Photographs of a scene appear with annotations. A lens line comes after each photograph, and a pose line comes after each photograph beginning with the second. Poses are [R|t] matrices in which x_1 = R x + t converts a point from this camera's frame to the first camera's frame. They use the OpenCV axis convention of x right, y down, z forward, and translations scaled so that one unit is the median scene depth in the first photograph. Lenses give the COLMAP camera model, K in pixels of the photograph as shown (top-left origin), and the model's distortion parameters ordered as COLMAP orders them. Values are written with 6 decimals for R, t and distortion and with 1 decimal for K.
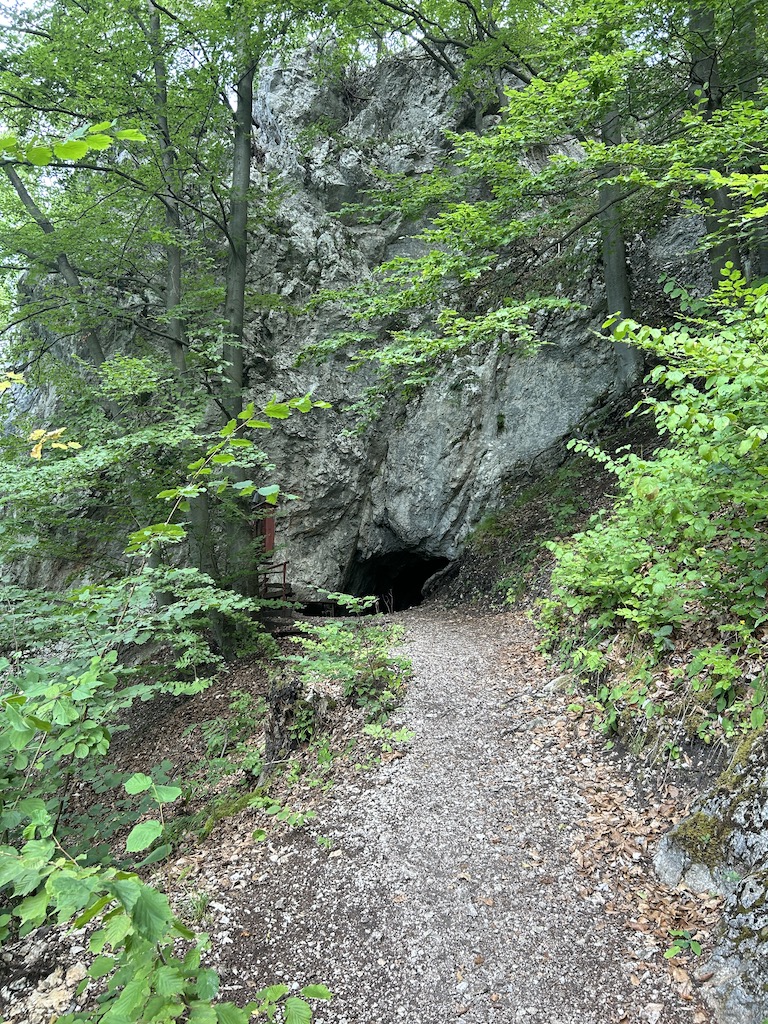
lens RADIAL K [[779.9, 0, 383.6], [0, 779.9, 512.2], [0, 0, 1]] dist [0.014407, -0.000932]
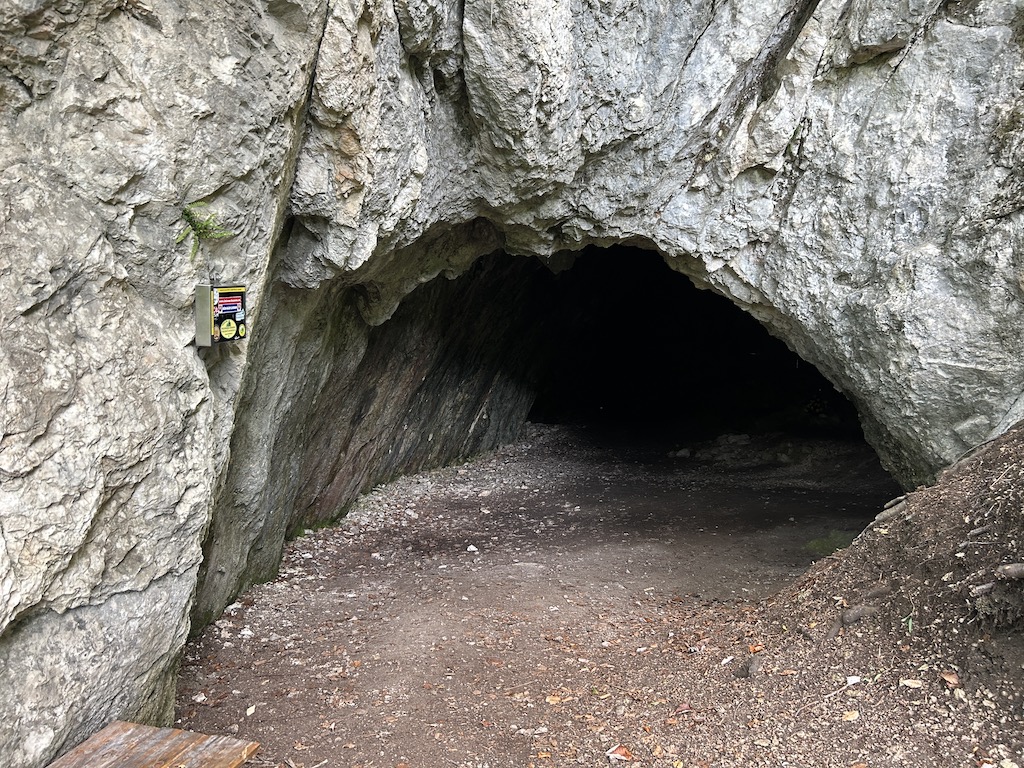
lens RADIAL K [[779.9, 0, 512.8], [0, 779.9, 387.6], [0, 0, 1]] dist [0.014407, -0.000932]
pose [[0.922125, -0.106722, 0.371880, -0.056235], [0.008783, 0.966729, 0.255654, 0.042715], [-0.386791, -0.232479, 0.892382, 0.844197]]
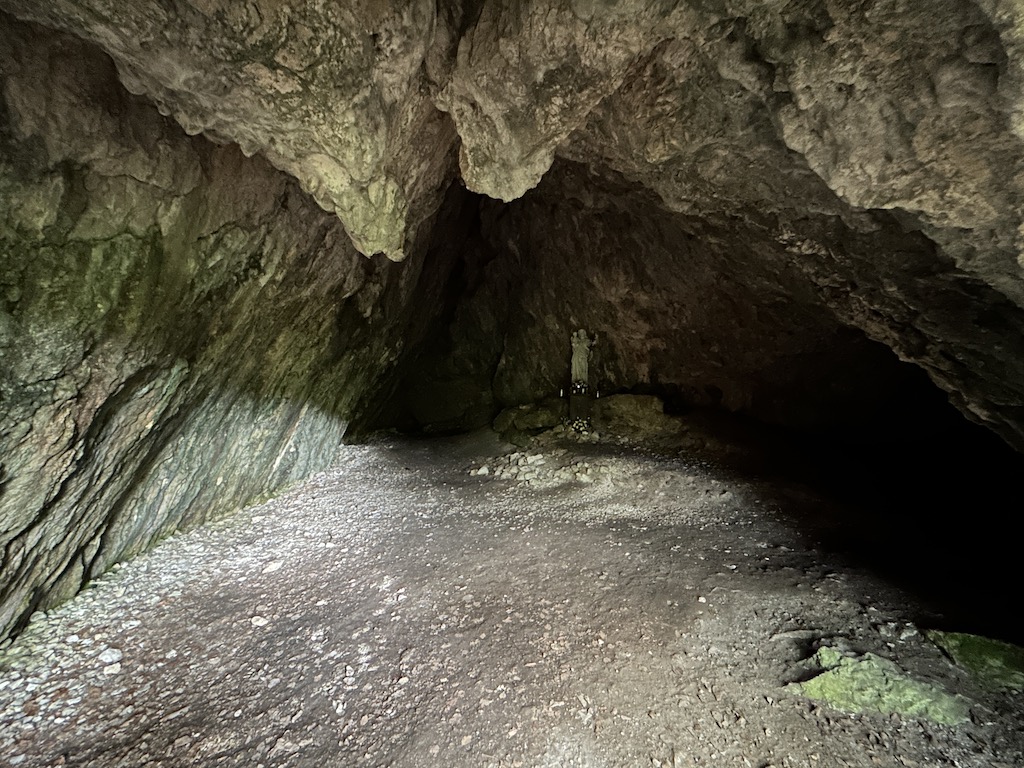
lens RADIAL K [[420.1, 0, 511.5], [0, 420.1, 385.3], [0, 0, 1]] dist [0.000341, 0.000369]
pose [[0.706984, -0.094307, 0.700913, 0.012933], [-0.064344, 0.978382, 0.196541, 0.079010], [-0.704296, -0.184051, 0.685633, 0.989656]]
